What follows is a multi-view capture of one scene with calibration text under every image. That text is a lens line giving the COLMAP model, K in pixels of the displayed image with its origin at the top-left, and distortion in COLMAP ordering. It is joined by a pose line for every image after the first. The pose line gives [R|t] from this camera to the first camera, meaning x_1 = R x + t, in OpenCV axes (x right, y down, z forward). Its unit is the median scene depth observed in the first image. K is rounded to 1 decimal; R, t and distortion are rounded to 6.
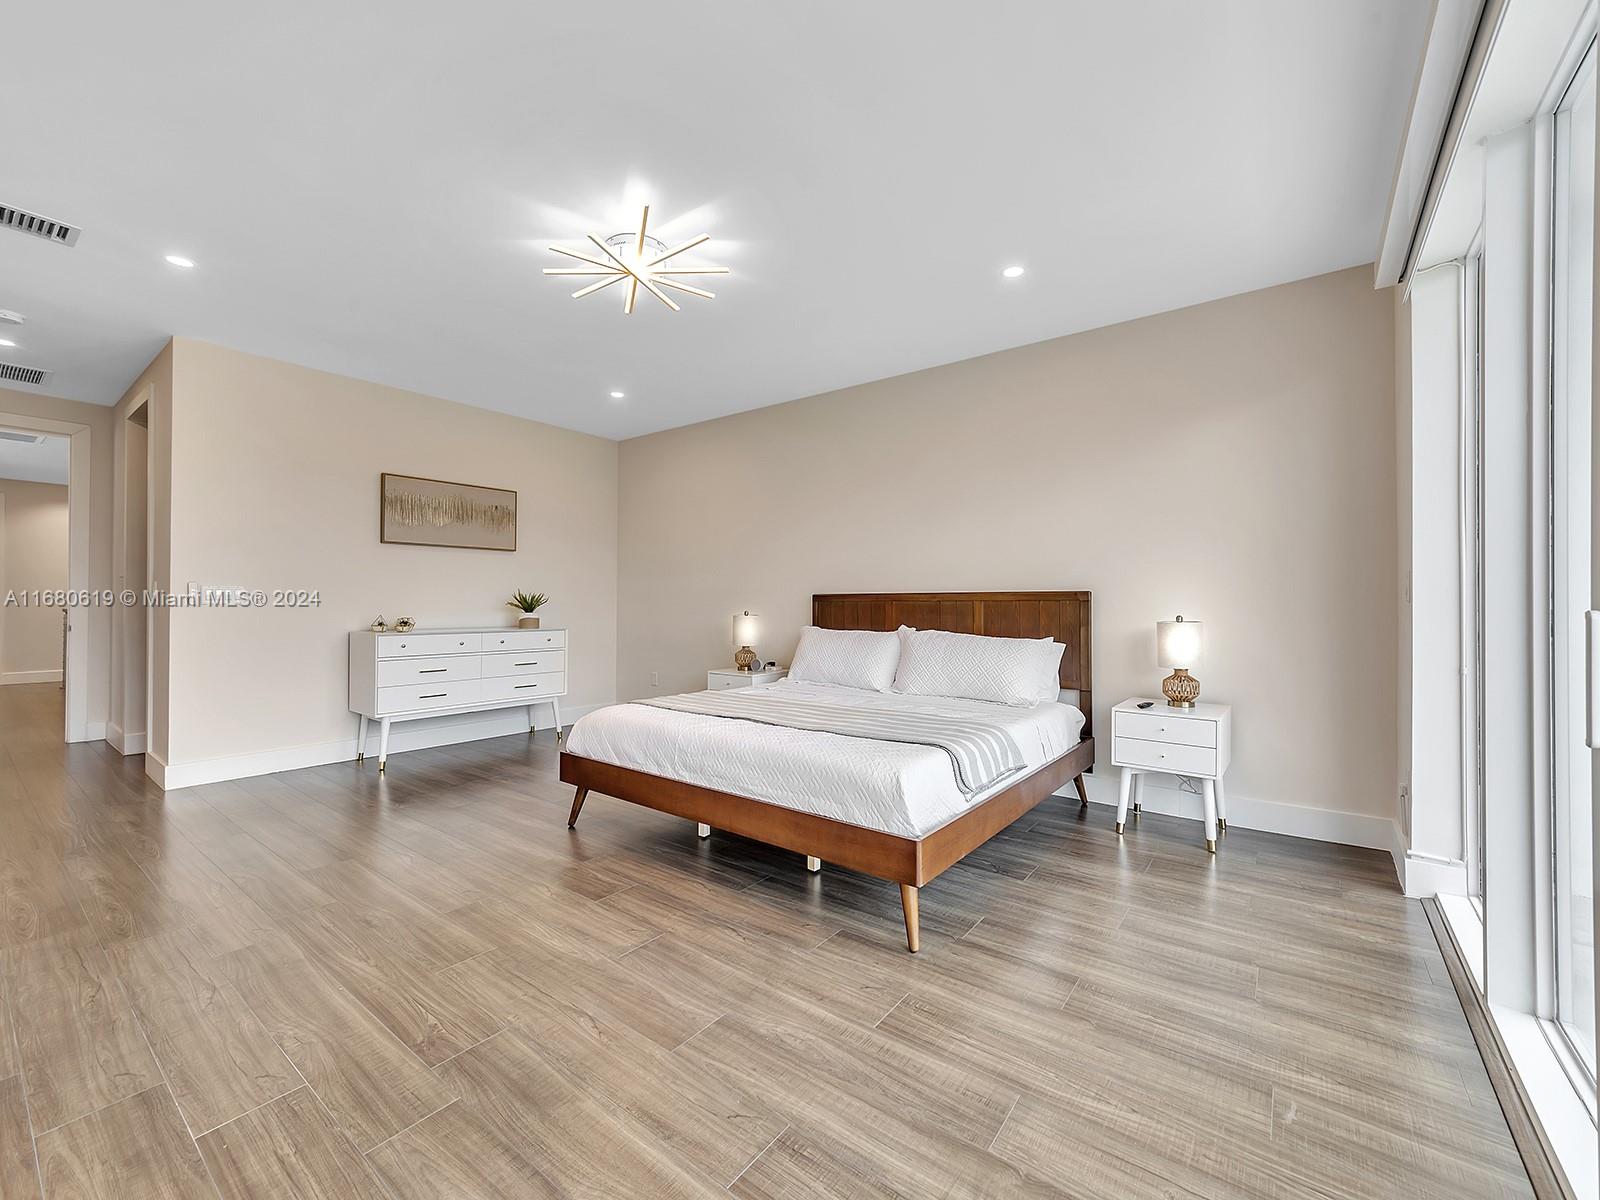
lens RADIAL K [[652.0, 0, 804.6], [0, 652.0, 595.7], [0, 0, 1]] dist [-0.001266, 0.000392]
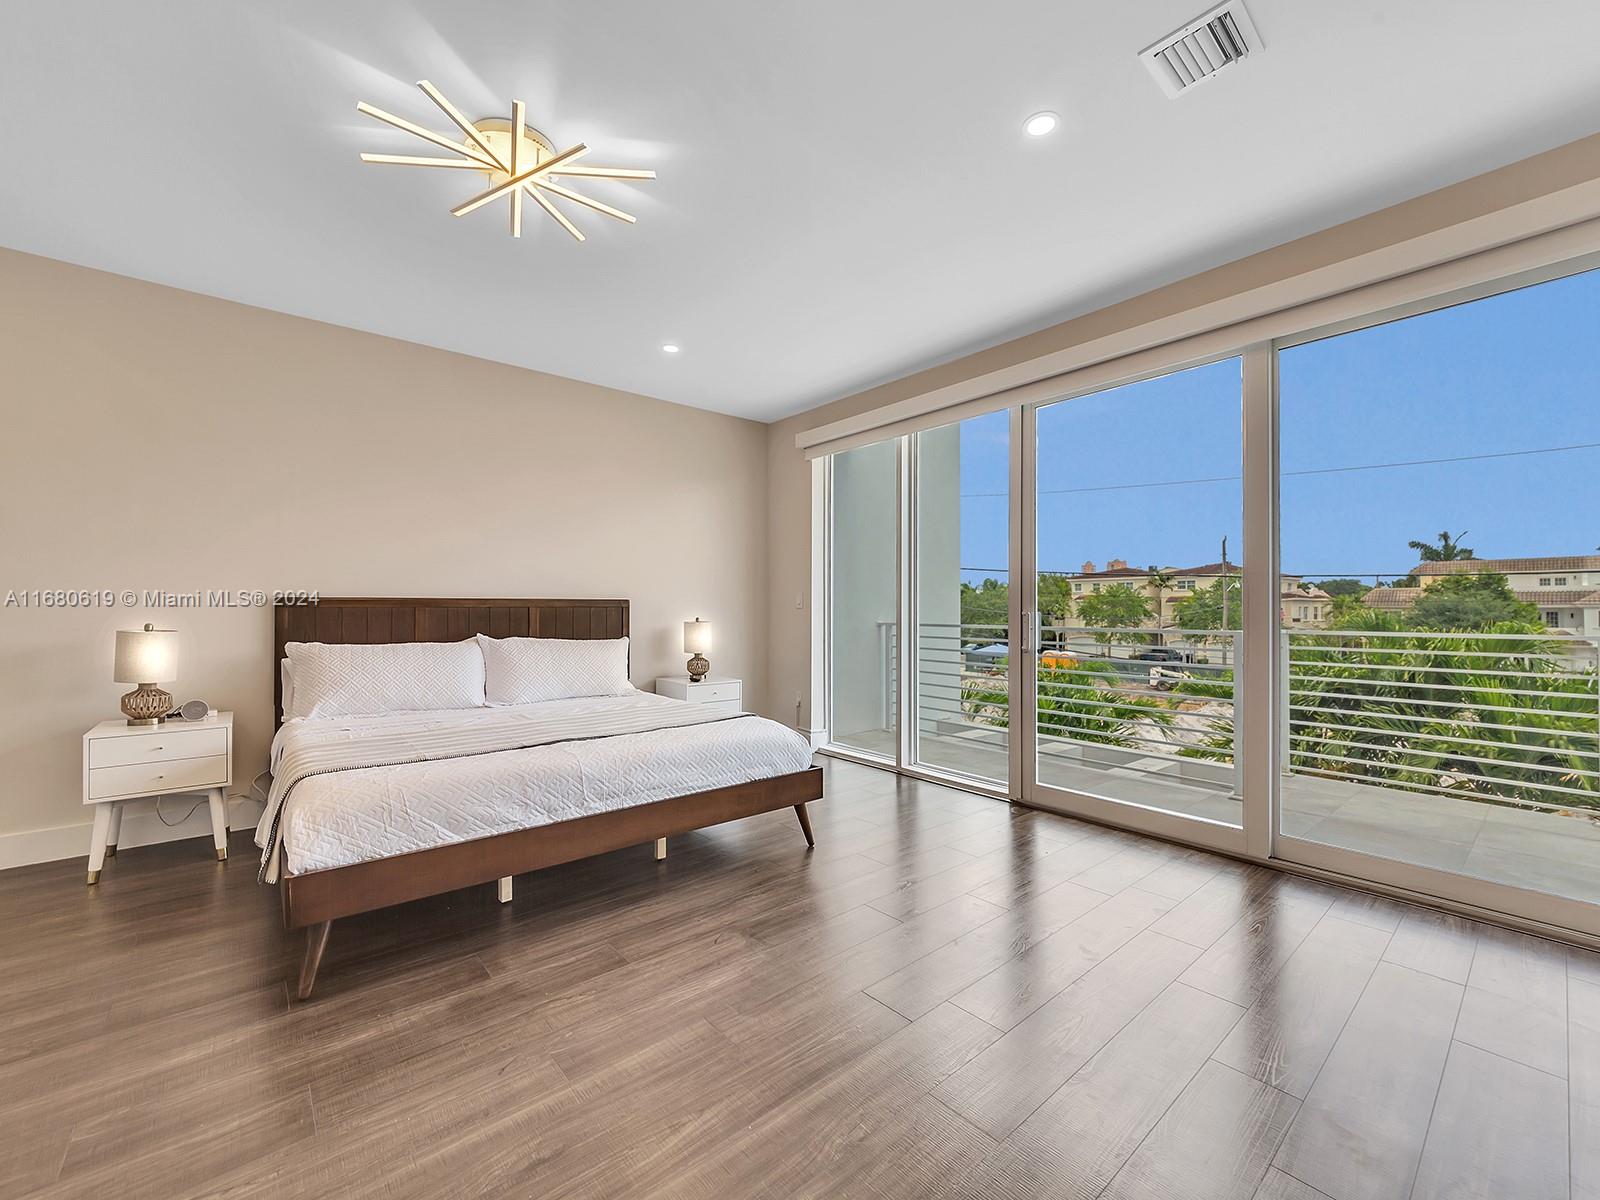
lens RADIAL K [[652.0, 0, 790.1], [0, 652.0, 602.9], [0, 0, 1]] dist [-0.001266, 0.000392]
pose [[0.232552, 0.001380, 0.972583, -0.727020], [-0.017360, 0.999846, 0.002733, -0.010550], [-0.972429, -0.017520, 0.232540, 0.391996]]
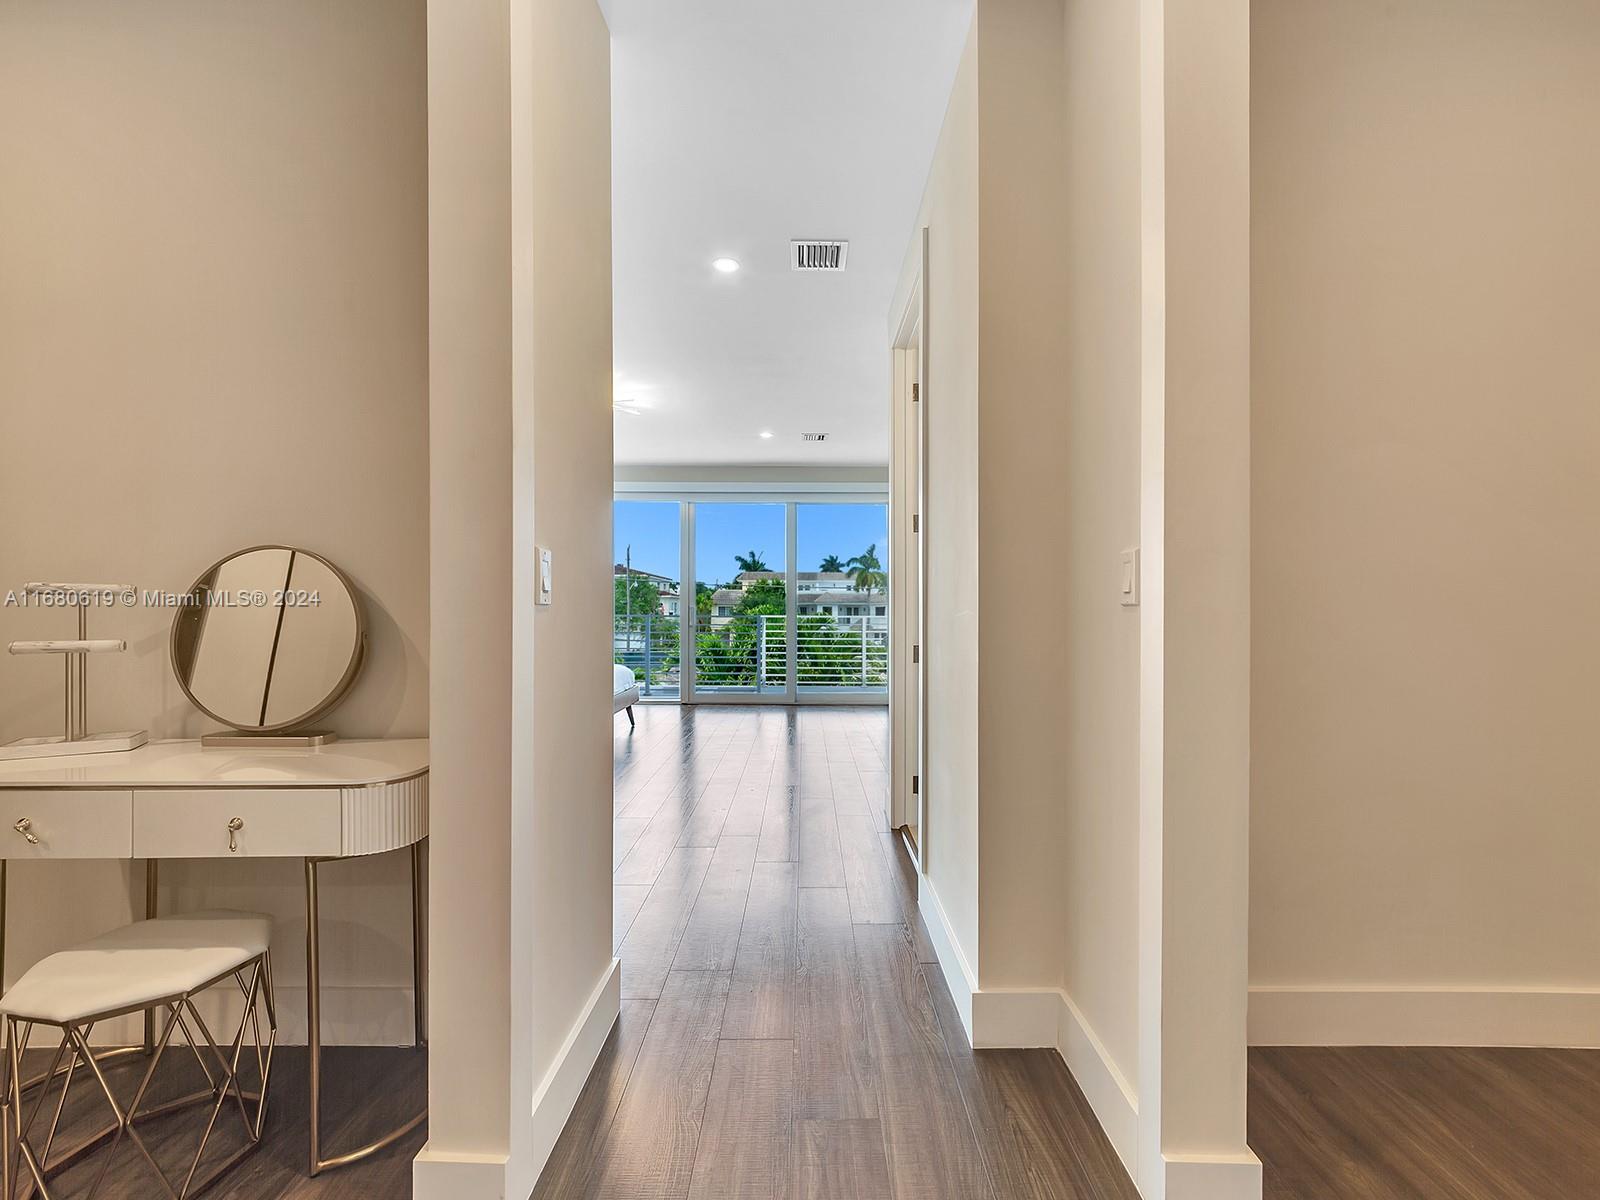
lens RADIAL K [[652.0, 0, 804.2], [0, 652.0, 606.5], [0, 0, 1]] dist [-0.001266, 0.000392]
pose [[-0.598866, -0.010990, 0.800774, -1.374967], [-0.020660, 0.999785, -0.001729, -0.009509], [-0.800583, -0.017579, -0.598964, 1.099155]]
